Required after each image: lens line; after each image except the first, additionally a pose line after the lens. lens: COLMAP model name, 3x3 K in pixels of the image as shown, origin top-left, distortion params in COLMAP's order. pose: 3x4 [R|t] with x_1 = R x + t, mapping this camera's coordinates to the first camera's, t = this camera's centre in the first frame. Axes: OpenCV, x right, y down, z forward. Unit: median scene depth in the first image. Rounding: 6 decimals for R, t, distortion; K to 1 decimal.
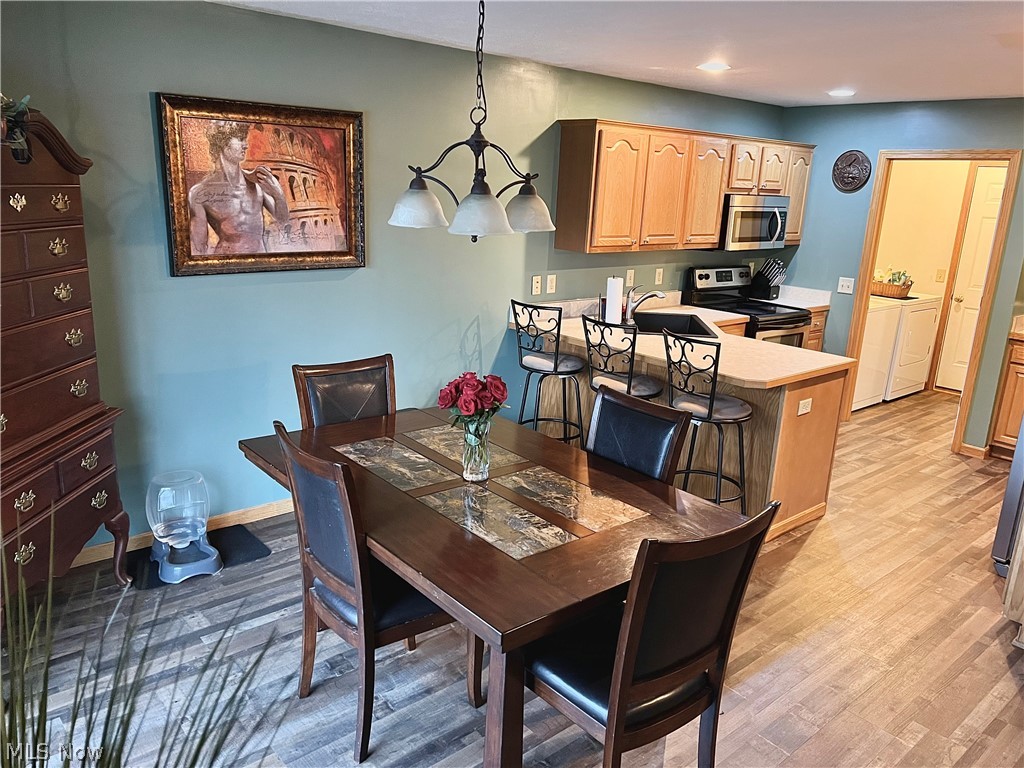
lens RADIAL K [[775.8, 0, 512.0], [0, 775.8, 384.0], [0, 0, 1]] dist [0.035322, -0.056377]
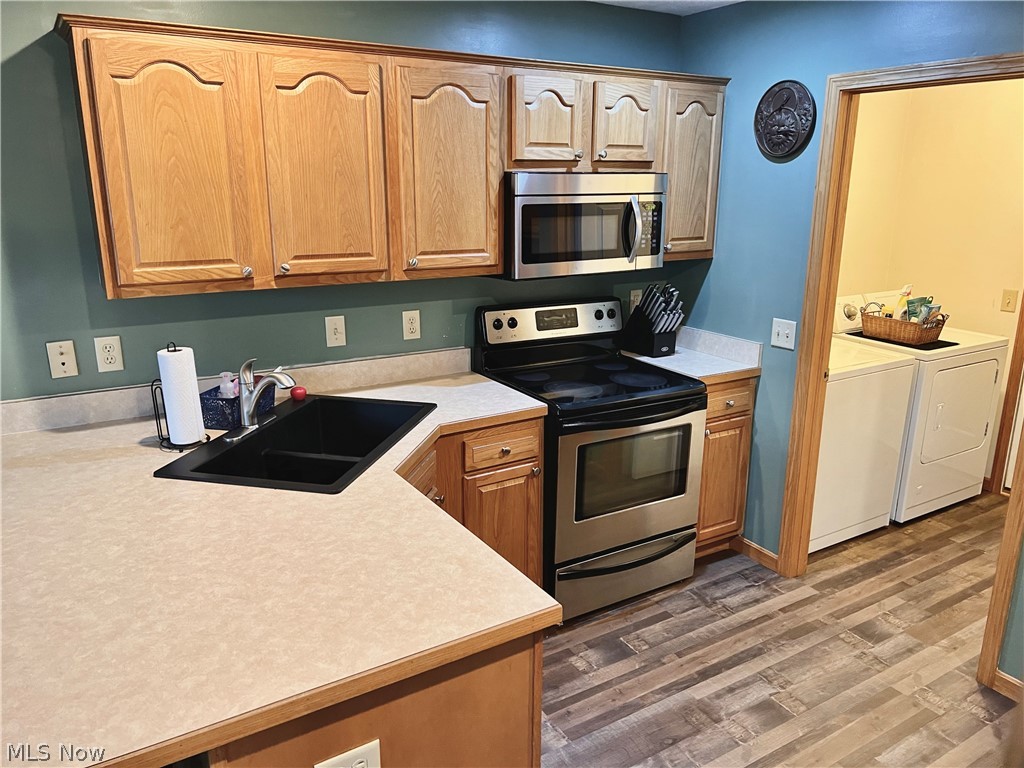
lens RADIAL K [[778.3, 0, 516.4], [0, 778.3, 374.1], [0, 0, 1]] dist [0.047929, -0.058691]
pose [[0.988330, -0.000473, -0.152328, 0.336262], [-0.001218, 0.999939, -0.011010, -0.094228], [0.152324, 0.011067, 0.988269, 0.446038]]
